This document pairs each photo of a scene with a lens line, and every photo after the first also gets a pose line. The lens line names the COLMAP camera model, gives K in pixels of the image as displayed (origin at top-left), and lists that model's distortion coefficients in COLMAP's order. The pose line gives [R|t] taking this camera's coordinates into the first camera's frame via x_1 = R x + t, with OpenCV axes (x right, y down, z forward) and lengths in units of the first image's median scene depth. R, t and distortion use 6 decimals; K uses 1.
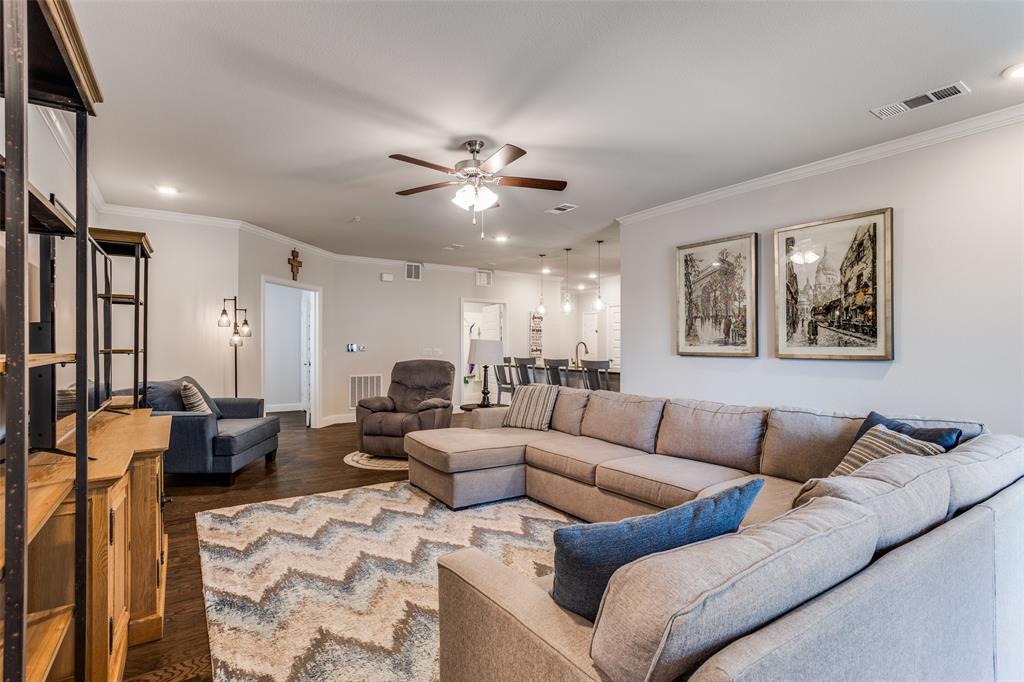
lens RADIAL K [[496.5, 0, 507.5], [0, 496.5, 345.9], [0, 0, 1]] dist [0.001090, 0.002906]
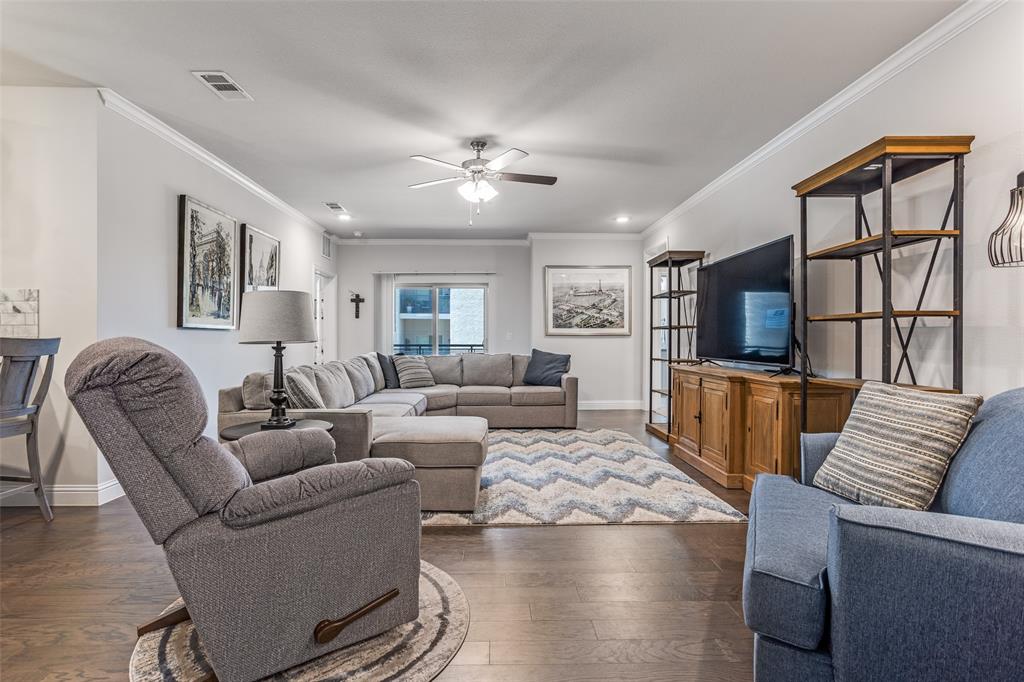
lens RADIAL K [[496.5, 0, 505.0], [0, 496.5, 335.9], [0, 0, 1]] dist [0.001090, 0.002906]
pose [[-0.839791, 0.000049, 0.542910, -0.644827], [-0.001745, 0.999995, -0.002791, 0.040191], [-0.542908, -0.003291, -0.839786, 1.665298]]
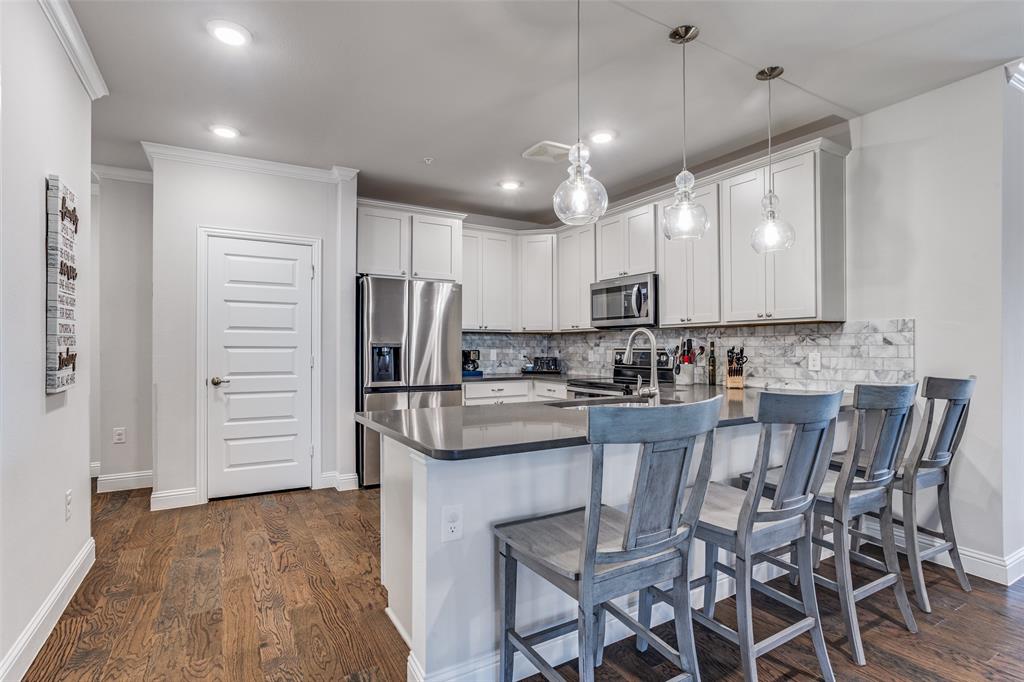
lens RADIAL K [[496.5, 0, 501.5], [0, 496.5, 343.5], [0, 0, 1]] dist [0.001090, 0.002906]
pose [[0.038350, 0.009210, 0.999222, -0.335634], [-0.002903, 0.999954, -0.009106, 0.009664], [-0.999260, -0.002552, 0.038375, 1.963955]]
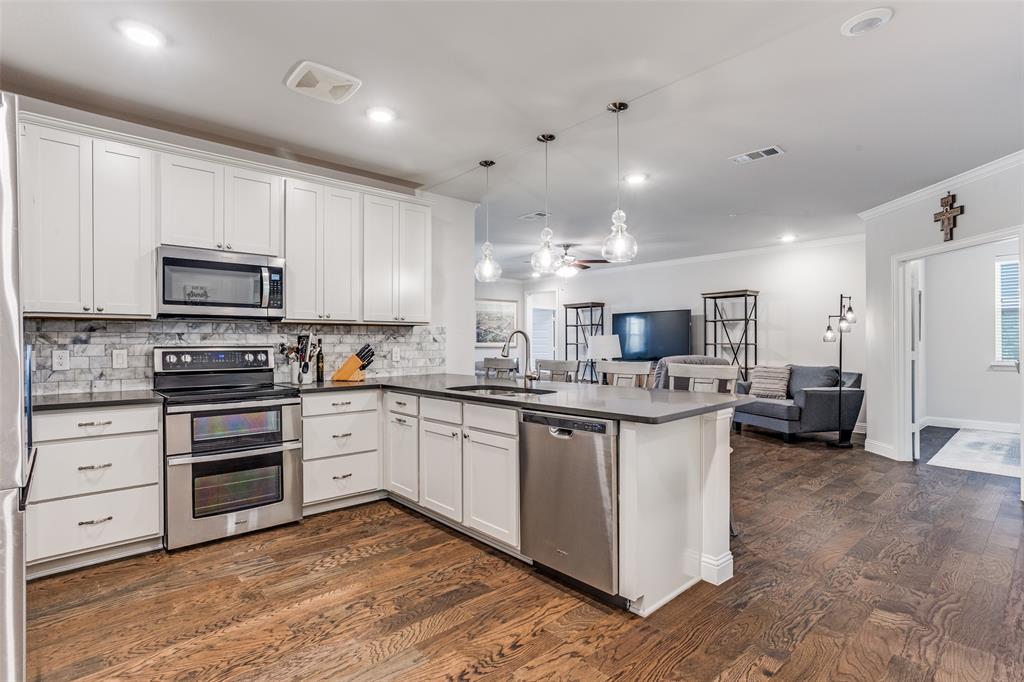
lens RADIAL K [[496.5, 0, 505.3], [0, 496.5, 339.2], [0, 0, 1]] dist [0.001090, 0.002906]
pose [[-0.989281, 0.000265, -0.146023, 0.421042], [0.000967, 0.999988, -0.004736, 0.002352], [0.146020, -0.004826, -0.989270, 2.606134]]
